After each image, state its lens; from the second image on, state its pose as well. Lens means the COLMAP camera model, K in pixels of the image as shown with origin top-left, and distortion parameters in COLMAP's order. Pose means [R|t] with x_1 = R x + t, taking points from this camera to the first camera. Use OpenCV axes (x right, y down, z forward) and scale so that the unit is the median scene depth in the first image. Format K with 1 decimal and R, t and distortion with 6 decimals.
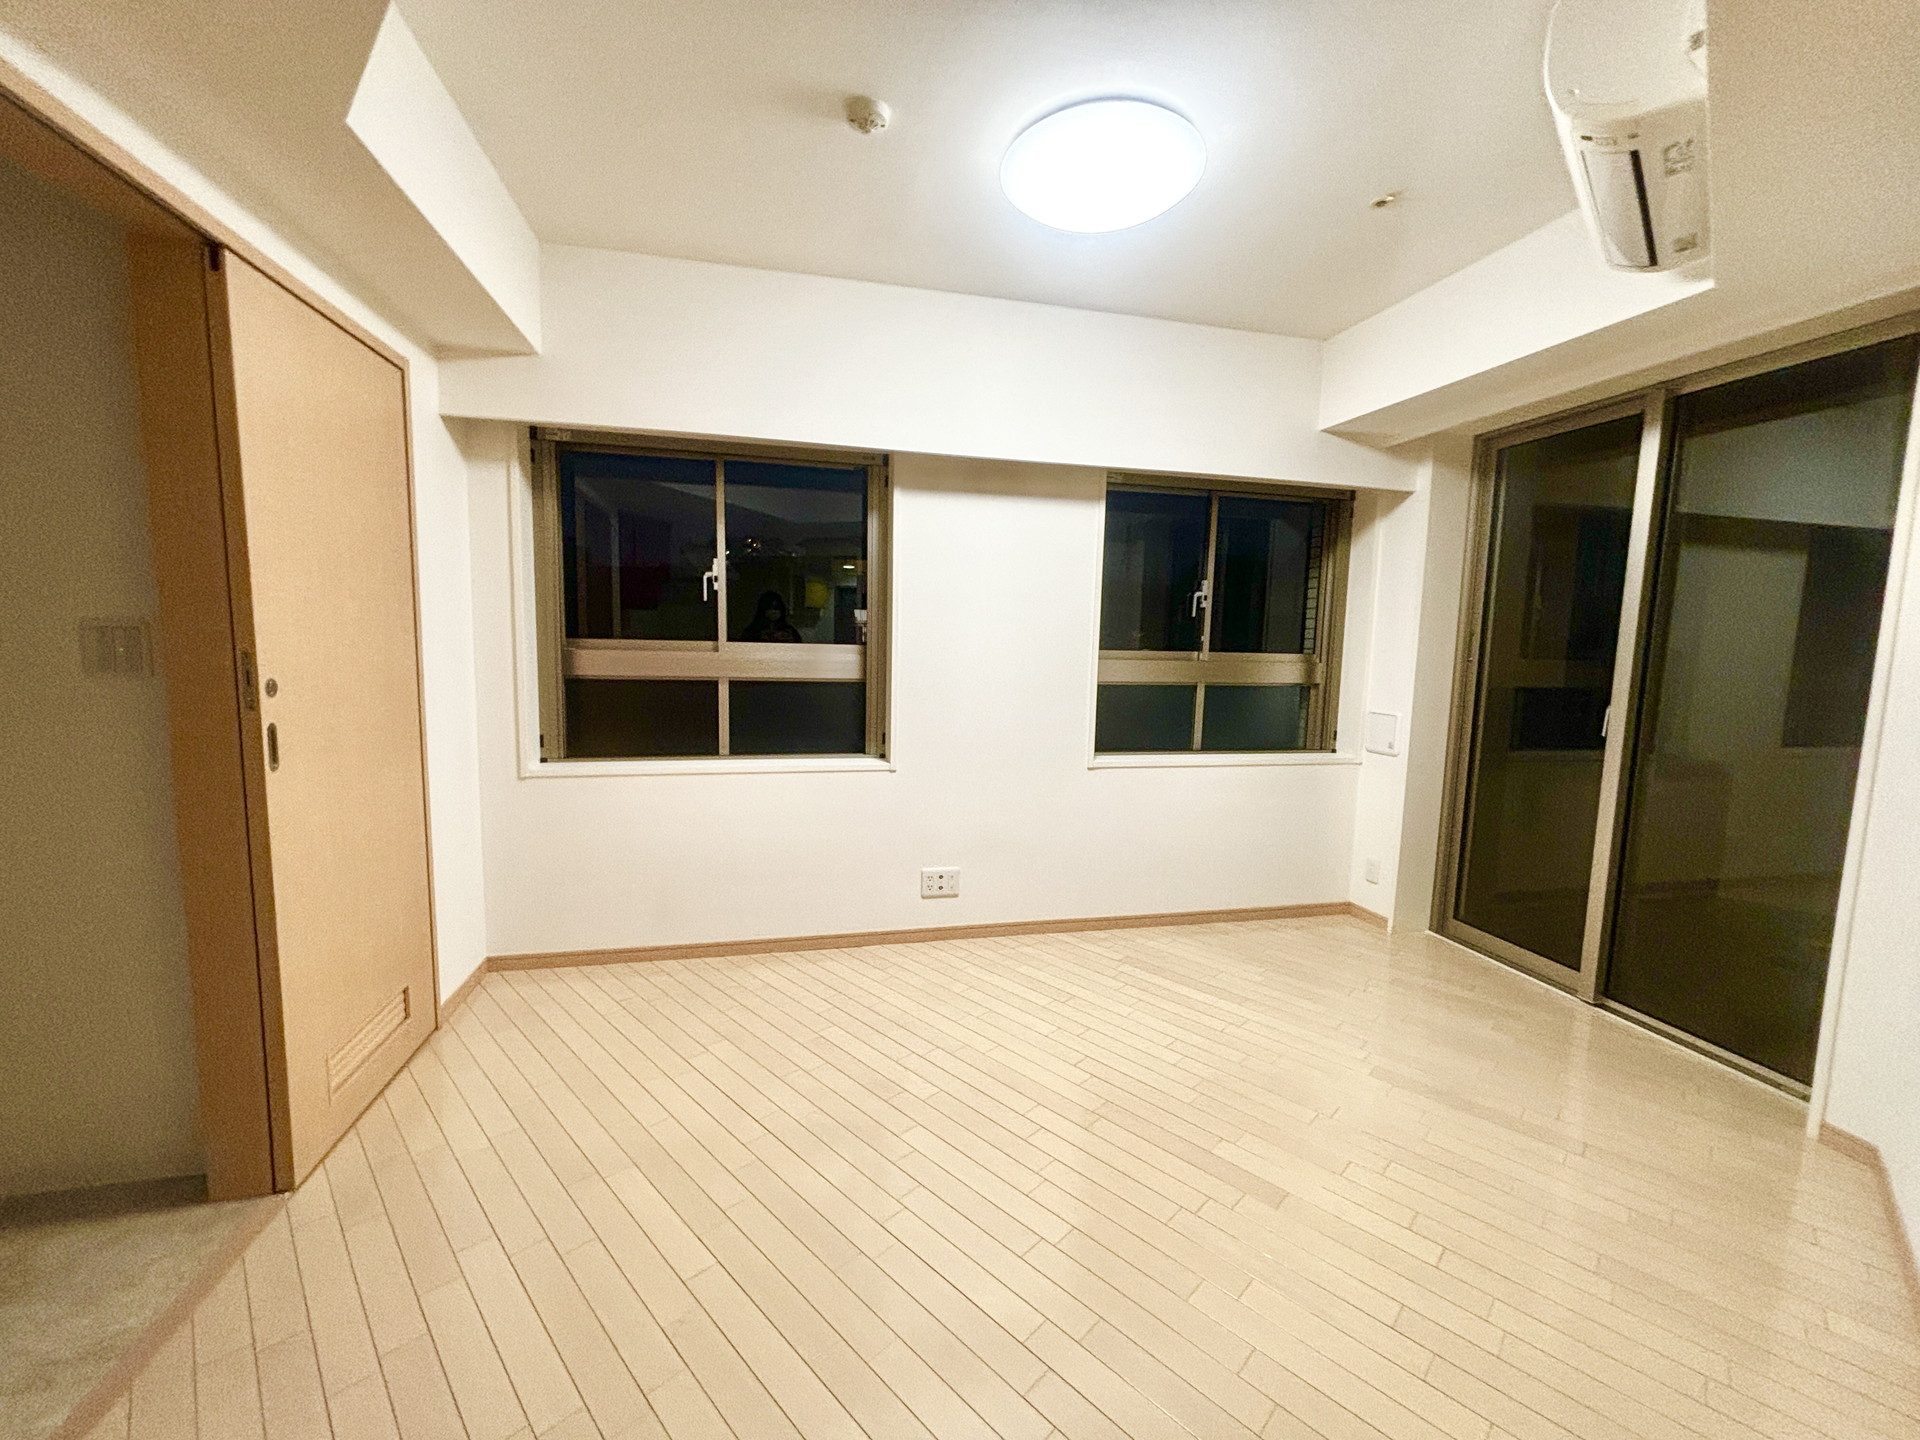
lens RADIAL K [[775.3, 0, 956.2], [0, 775.3, 713.0], [0, 0, 1]] dist [-0.002989, 0.001736]
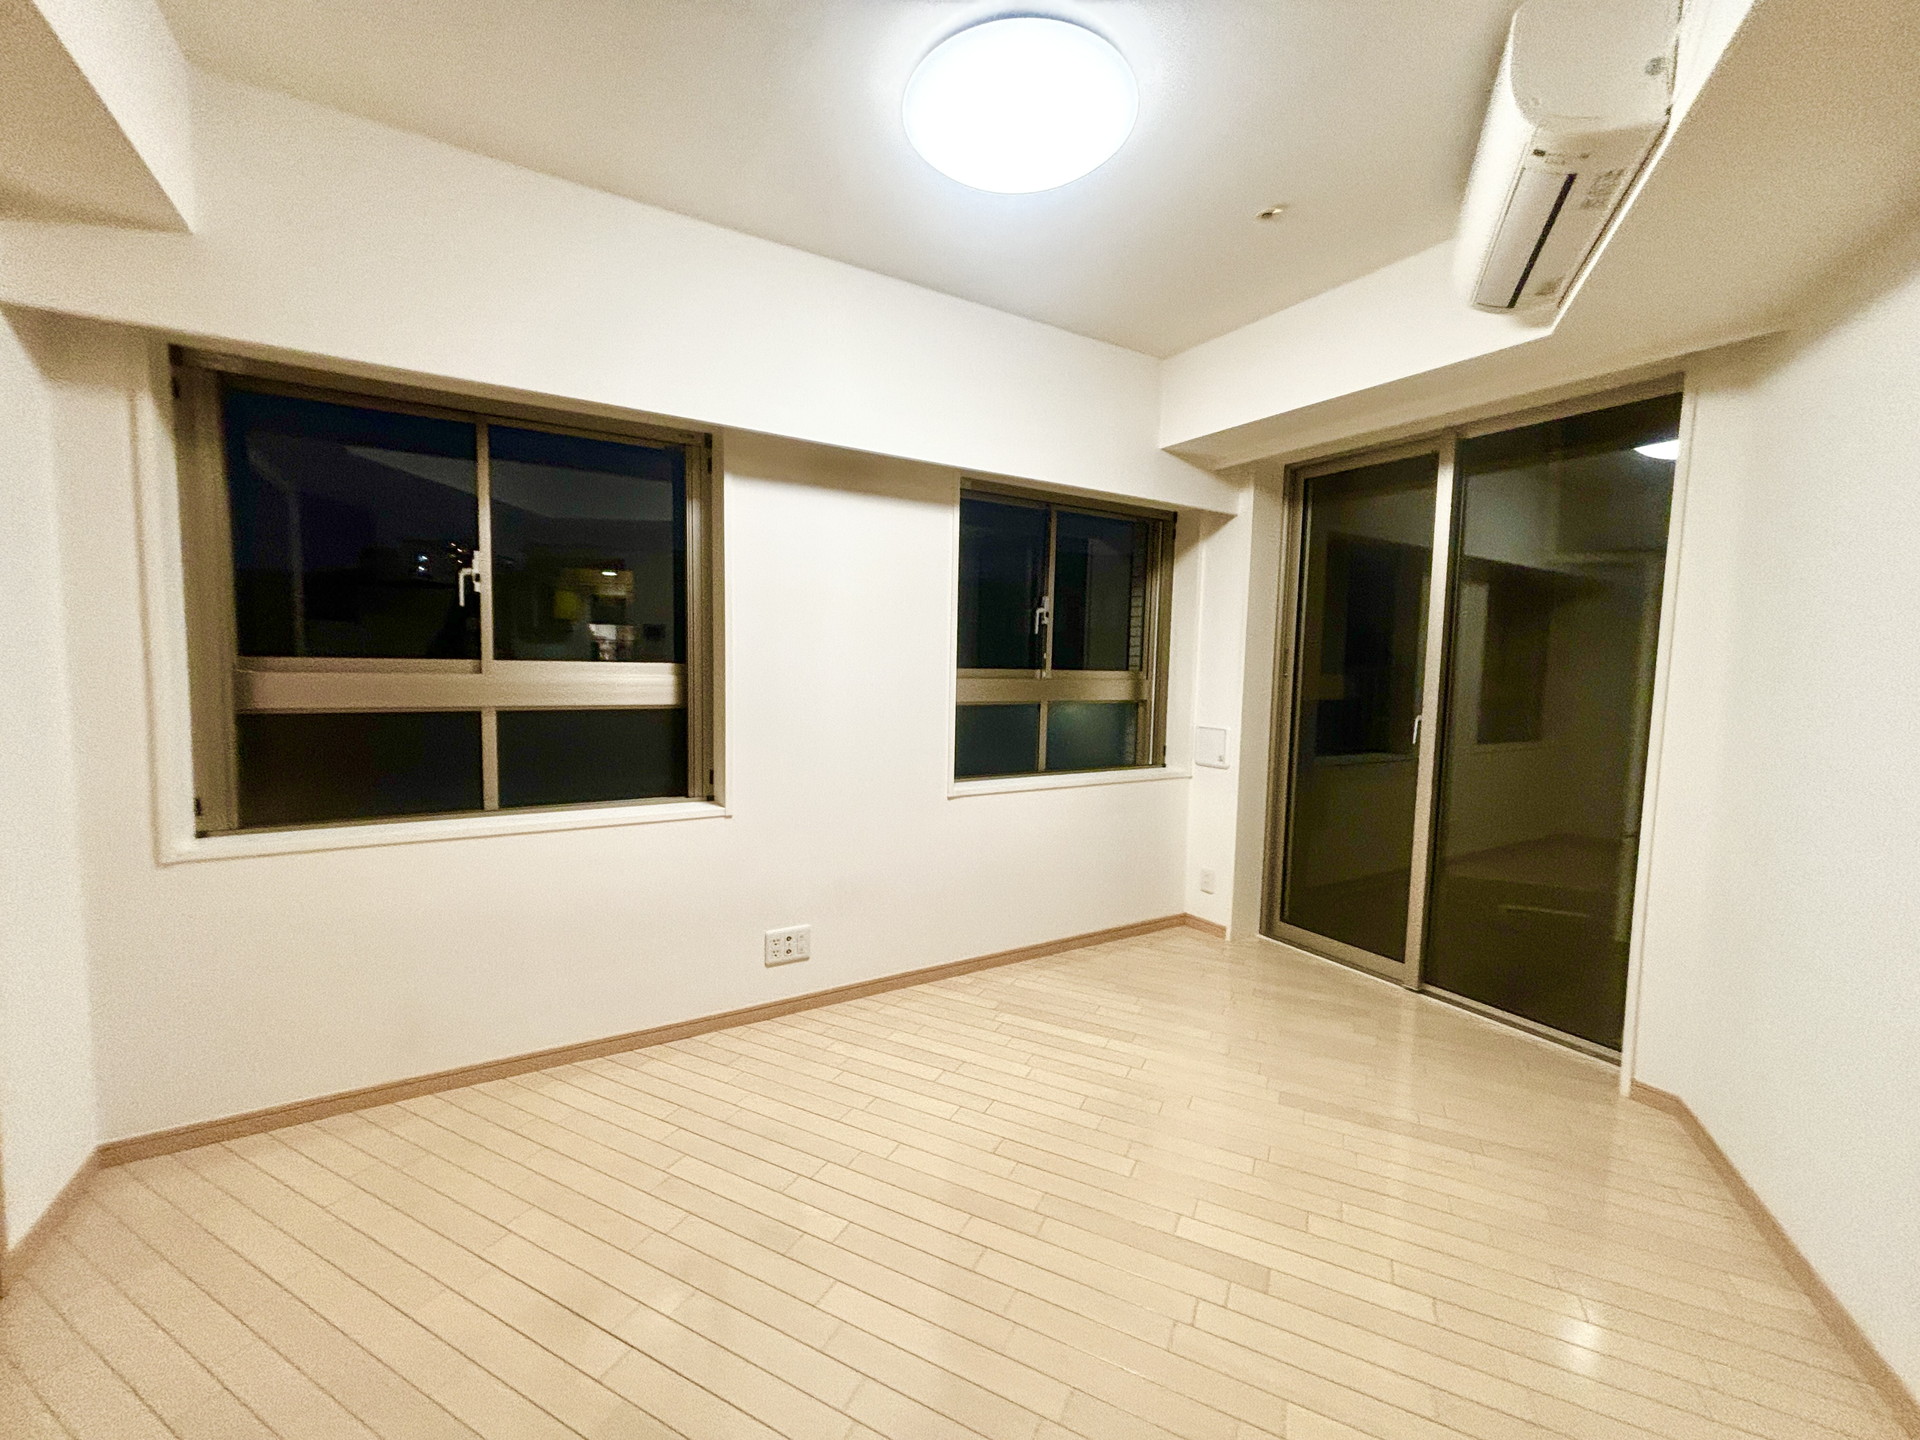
lens RADIAL K [[775.3, 0, 955.0], [0, 775.3, 715.5], [0, 0, 1]] dist [-0.002989, 0.001736]
pose [[0.951006, -0.025190, 0.308145, -0.104036], [0.031355, 0.999395, -0.015071, -0.012659], [-0.307578, 0.023994, 0.951220, 0.138333]]
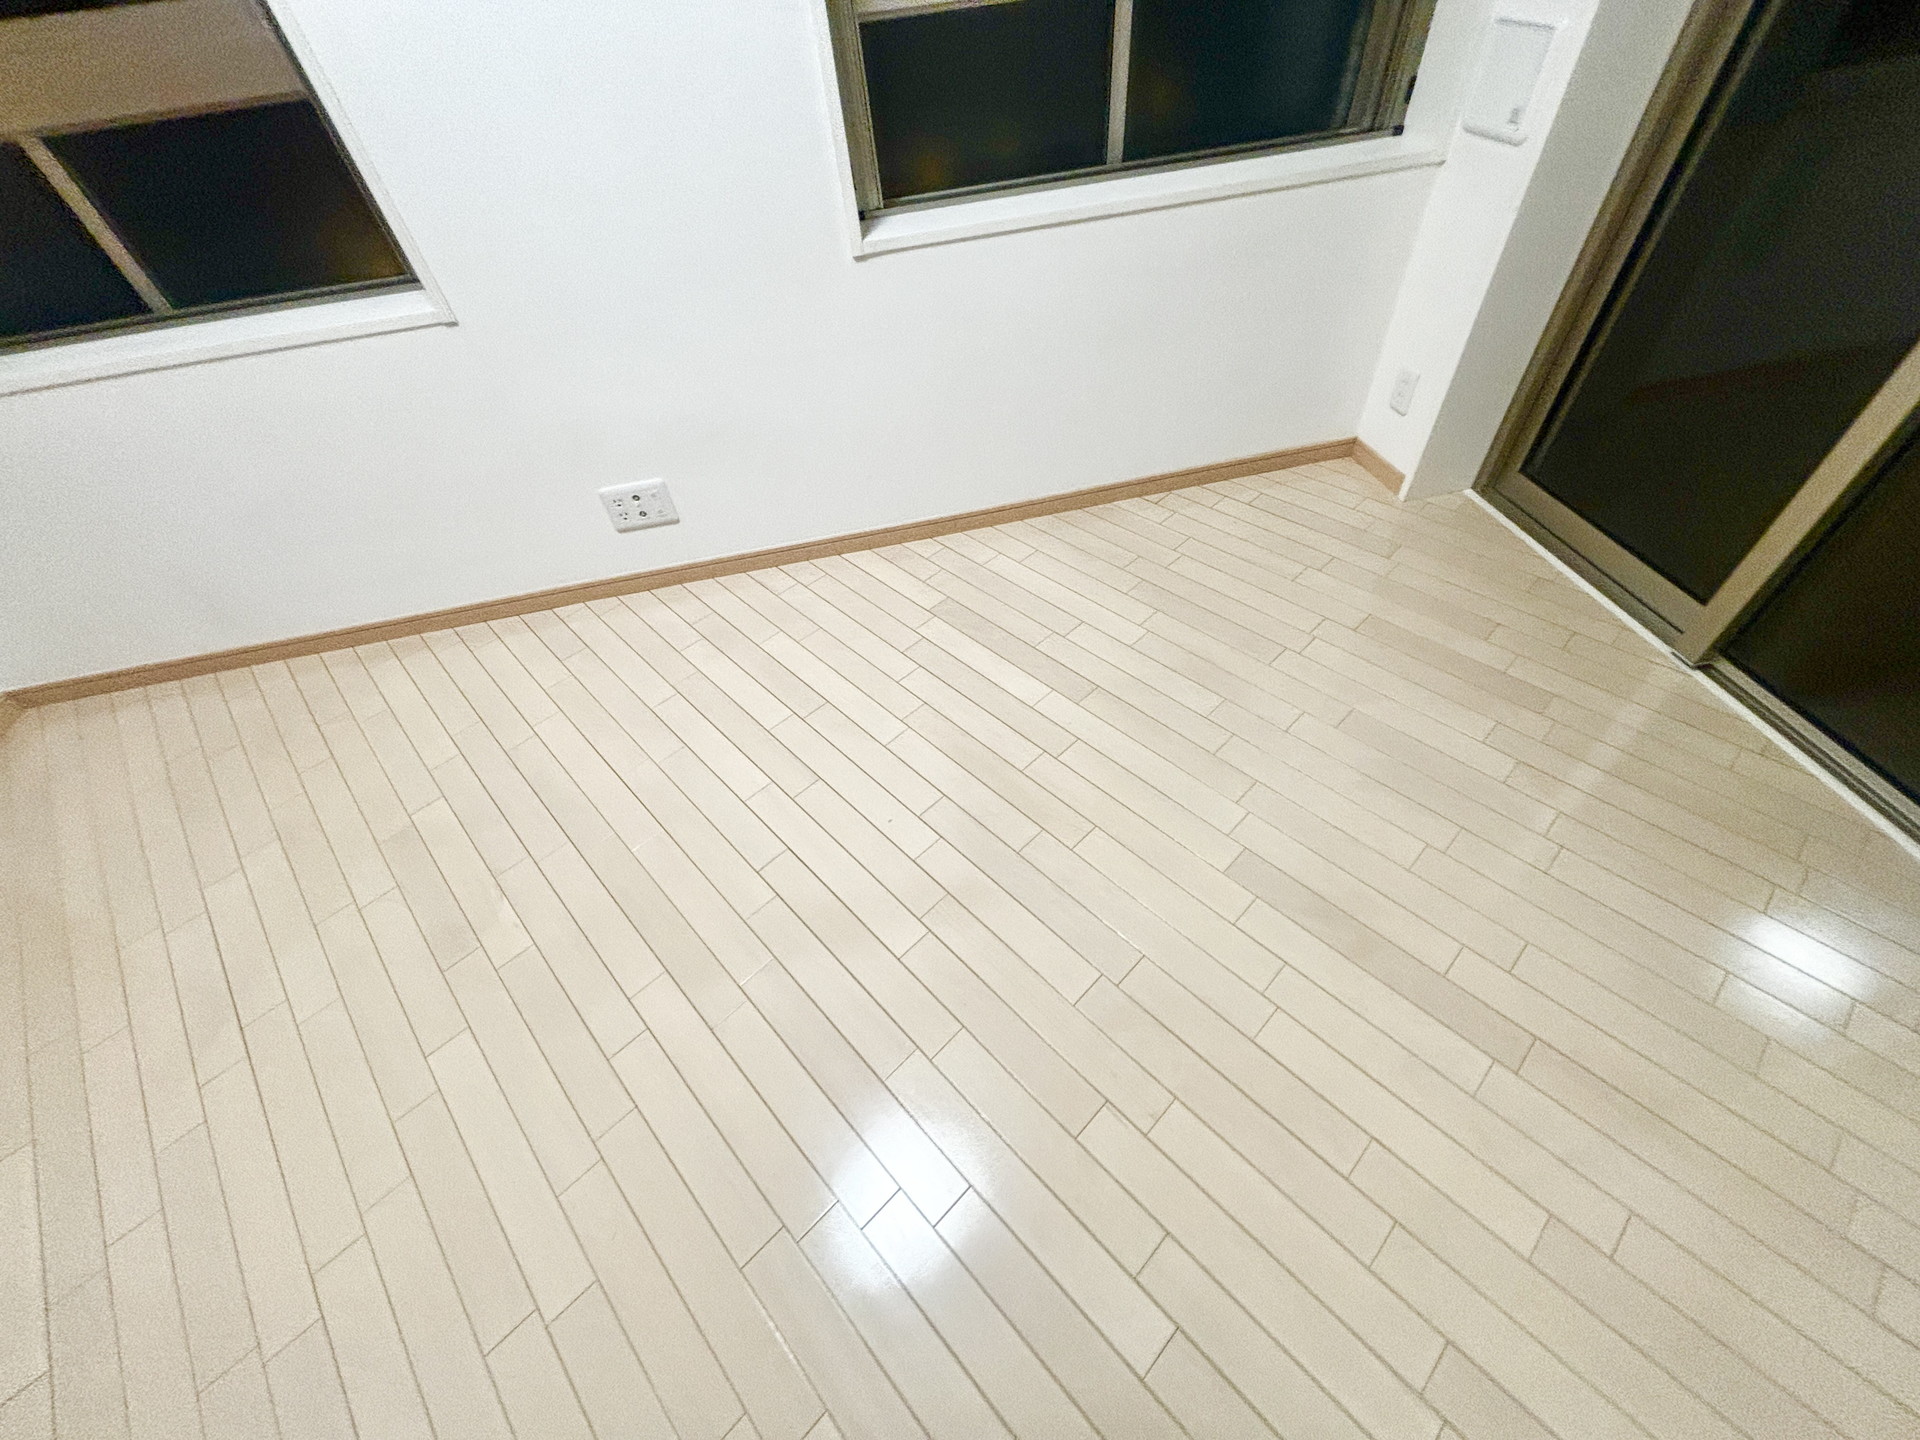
lens RADIAL K [[775.3, 0, 958.3], [0, 775.3, 716.3], [0, 0, 1]] dist [-0.002989, 0.001736]
pose [[0.993586, -0.054744, -0.098945, 0.287979], [0.106694, 0.743717, 0.659926, -0.034364], [0.037460, -0.666250, 0.744787, 0.456504]]
